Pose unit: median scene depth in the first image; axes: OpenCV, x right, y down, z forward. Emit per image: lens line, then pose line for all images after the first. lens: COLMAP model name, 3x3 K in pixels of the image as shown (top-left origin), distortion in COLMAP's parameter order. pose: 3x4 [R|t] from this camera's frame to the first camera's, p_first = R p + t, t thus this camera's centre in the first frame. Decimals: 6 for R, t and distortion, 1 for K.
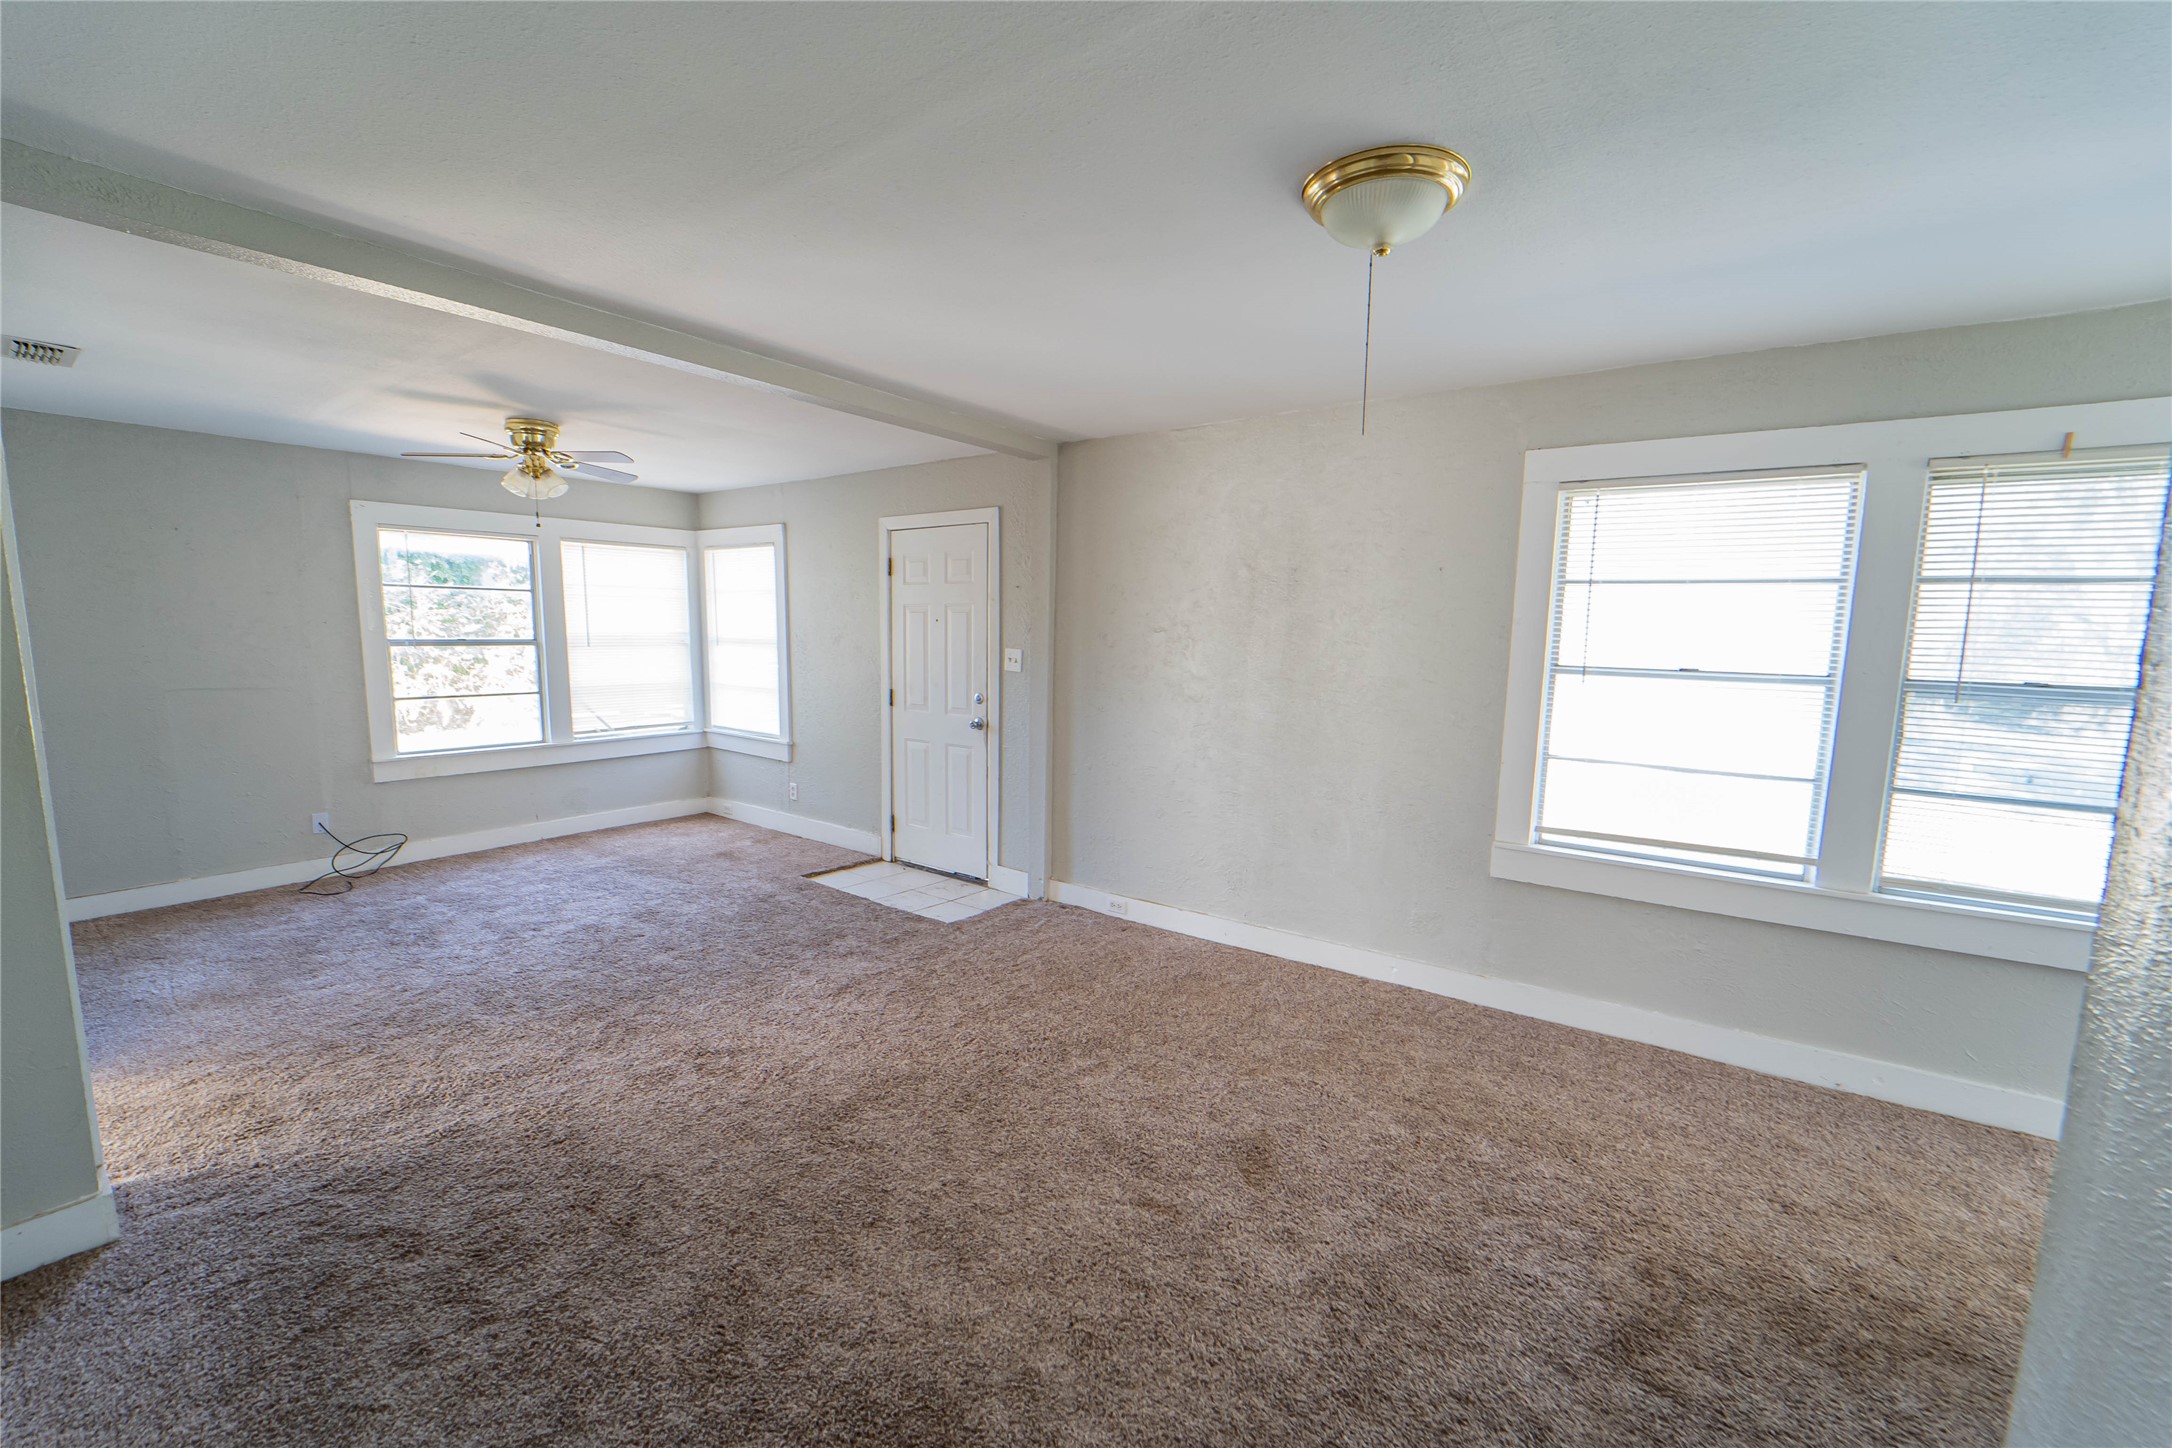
lens RADIAL K [[886.1, 0, 1088.7], [0, 886.1, 732.8], [0, 0, 1]] dist [-0.024953, -0.000218]
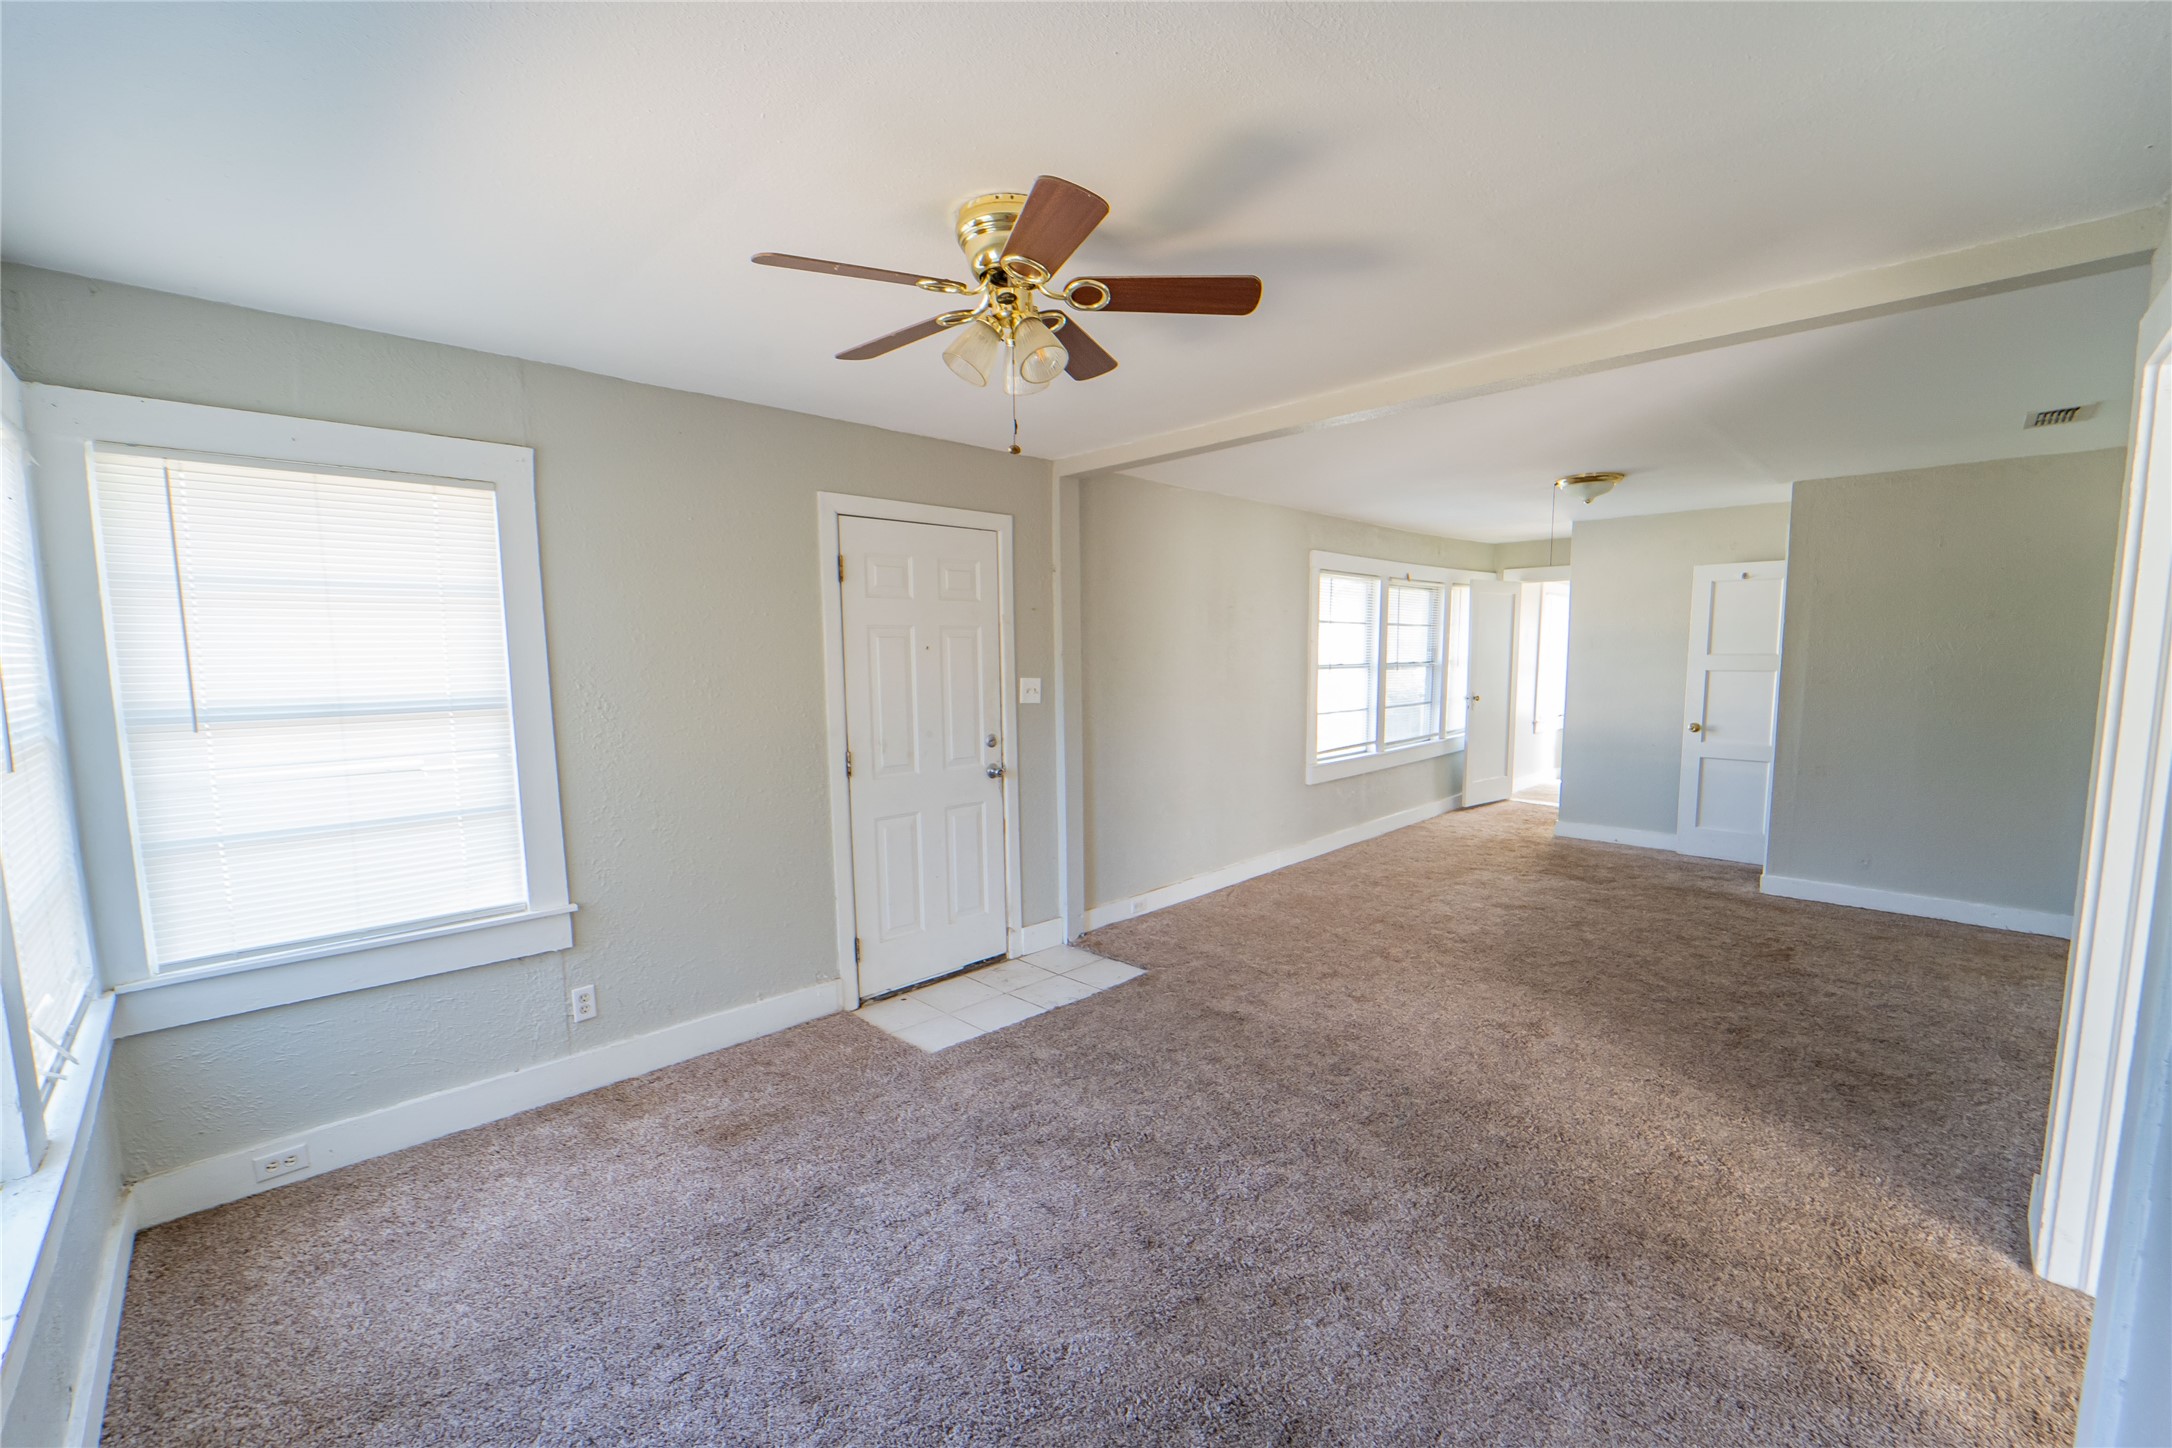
lens RADIAL K [[922.8, 0, 1086.0], [0, 922.8, 724.0], [0, 0, 1]] dist [-0.010152, 0.000047]
pose [[0.130923, -0.104952, 0.985822, -0.963163], [0.118926, 0.988863, 0.089481, -0.120810], [-0.984234, 0.105524, 0.141946, 0.786731]]
